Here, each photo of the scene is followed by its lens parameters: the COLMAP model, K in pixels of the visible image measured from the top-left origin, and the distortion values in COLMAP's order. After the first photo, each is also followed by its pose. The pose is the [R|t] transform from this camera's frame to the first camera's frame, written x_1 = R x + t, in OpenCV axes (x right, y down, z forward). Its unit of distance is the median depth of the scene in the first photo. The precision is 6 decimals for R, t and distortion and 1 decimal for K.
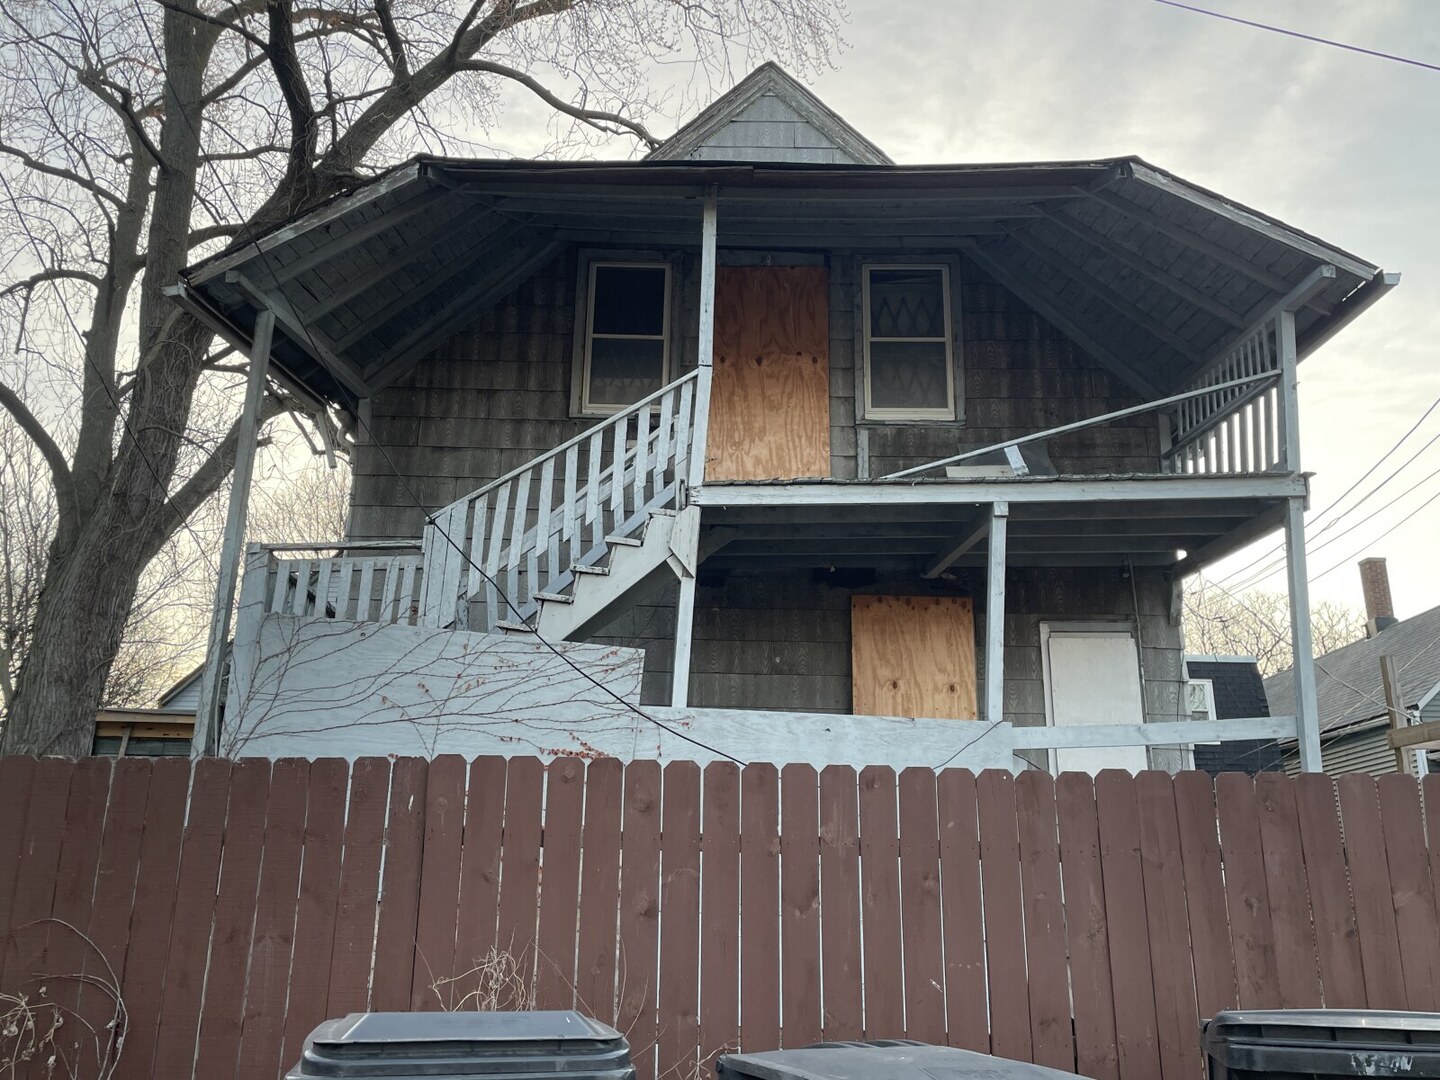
lens RADIAL K [[1225.9, 0, 759.9], [0, 1225.9, 528.0], [0, 0, 1]] dist [0.061309, -0.012964]
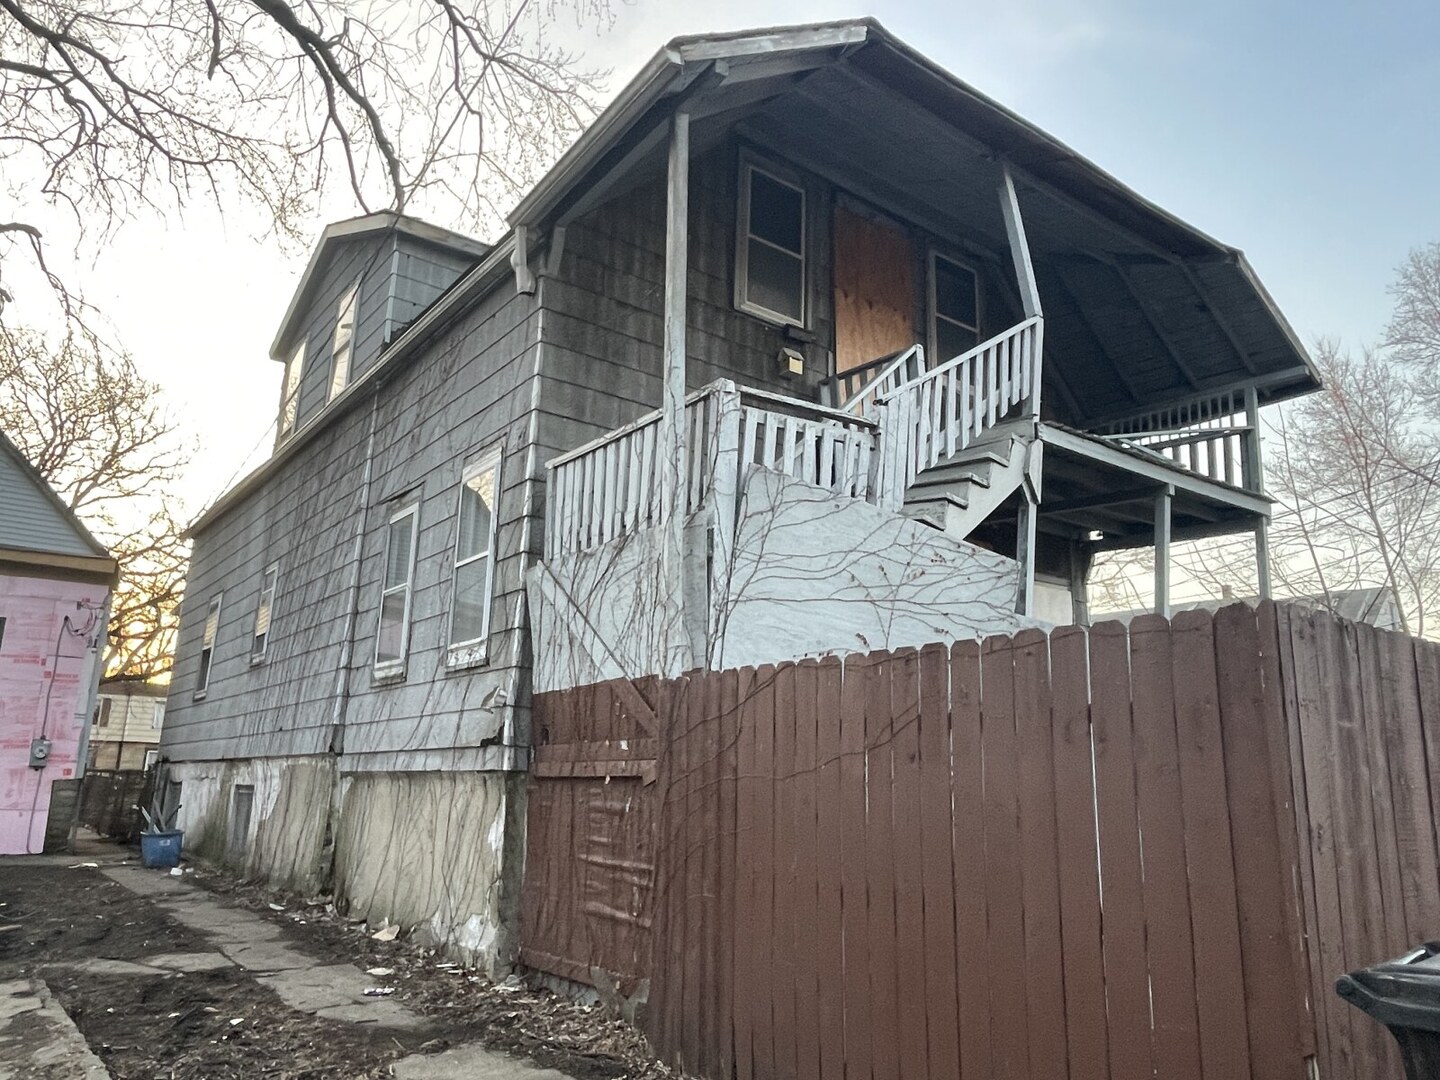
lens RADIAL K [[1003.2, 0, 725.3], [0, 1003.2, 541.0], [0, 0, 1]] dist [-0.009768, -0.001716]
pose [[0.814613, 0.148186, 0.560755, -0.735140], [-0.191573, 0.981295, 0.018981, 0.102575], [-0.547454, -0.122888, 0.827764, 0.365868]]
